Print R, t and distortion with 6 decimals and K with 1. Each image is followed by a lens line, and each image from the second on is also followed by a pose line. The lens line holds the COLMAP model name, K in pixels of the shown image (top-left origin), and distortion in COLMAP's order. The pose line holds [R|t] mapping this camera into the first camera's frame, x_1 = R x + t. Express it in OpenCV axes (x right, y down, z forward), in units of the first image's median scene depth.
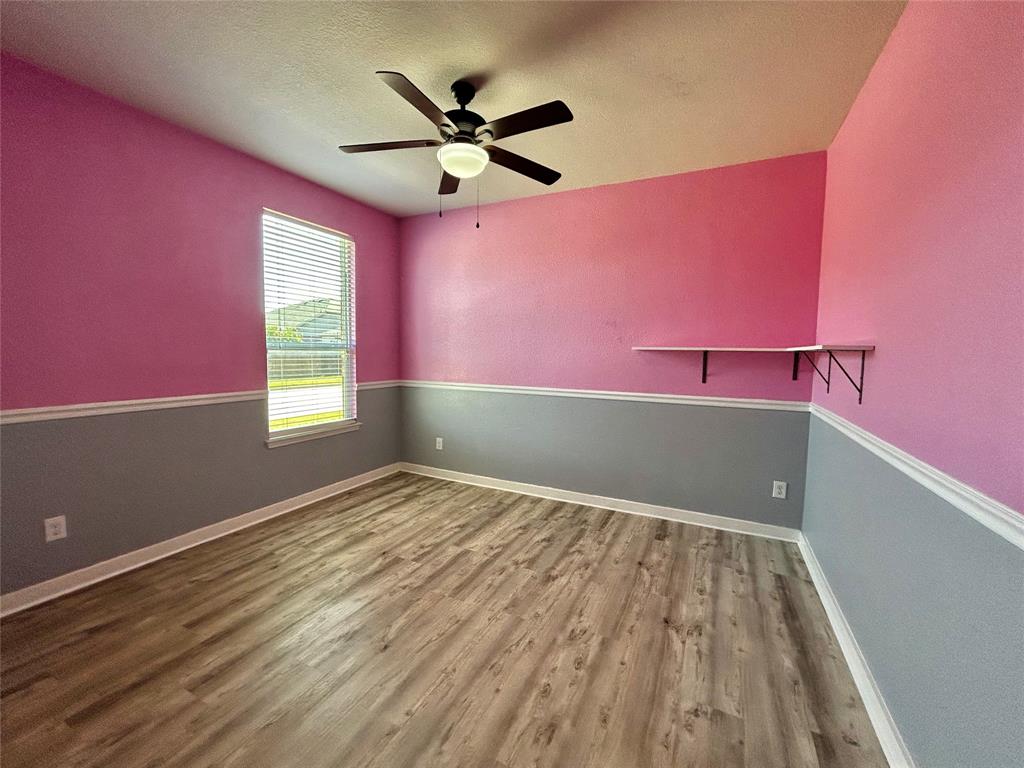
lens RADIAL K [[415.6, 0, 512.4], [0, 415.6, 383.3], [0, 0, 1]] dist [0.000954, 0.001040]
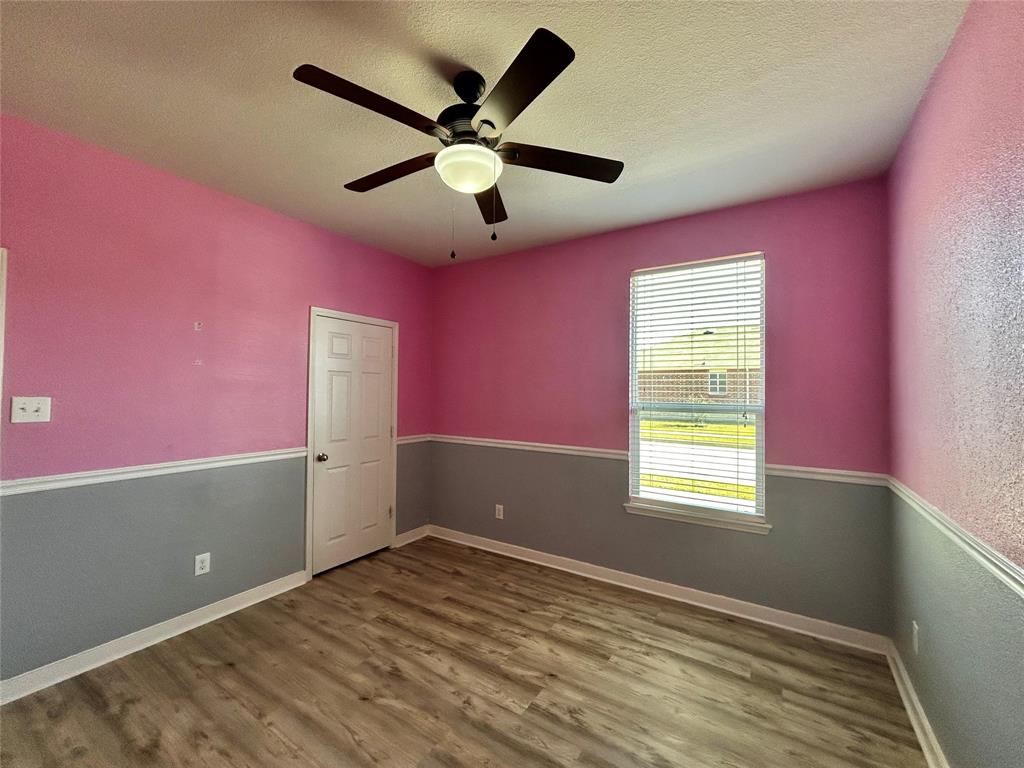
lens RADIAL K [[415.6, 0, 515.0], [0, 415.6, 384.5], [0, 0, 1]] dist [0.000954, 0.001040]
pose [[-0.111033, -0.040153, -0.993005, 0.427928], [-0.089474, 0.995530, -0.030251, -0.089113], [0.989781, 0.085489, -0.114130, 0.848584]]
